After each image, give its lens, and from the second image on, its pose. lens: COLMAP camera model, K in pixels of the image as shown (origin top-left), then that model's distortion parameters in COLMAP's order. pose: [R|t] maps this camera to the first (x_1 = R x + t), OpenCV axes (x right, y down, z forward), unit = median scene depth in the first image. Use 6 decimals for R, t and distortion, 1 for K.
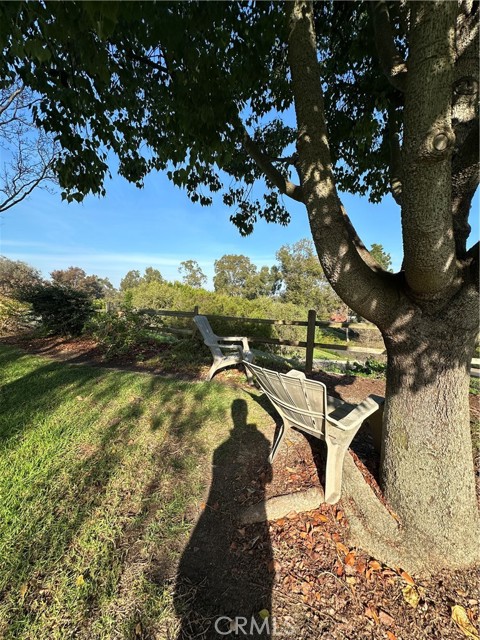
lens RADIAL K [[254.6, 0, 236.4], [0, 254.6, 320.9], [0, 0, 1]] dist [-0.002398, 0.000369]
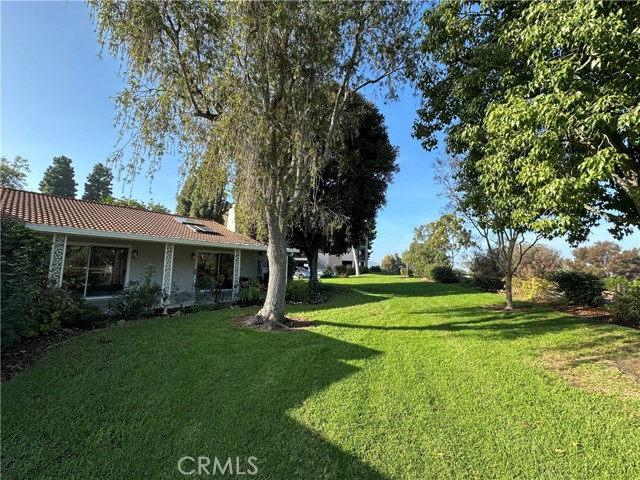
lens RADIAL K [[254.6, 0, 321.4], [0, 254.6, 240.3], [0, 0, 1]] dist [-0.002398, 0.000369]
pose [[0.164118, -0.134533, -0.977224, 0.461799], [-0.095730, 0.983808, -0.151517, 0.046256], [0.981785, 0.118417, 0.148582, -0.610572]]
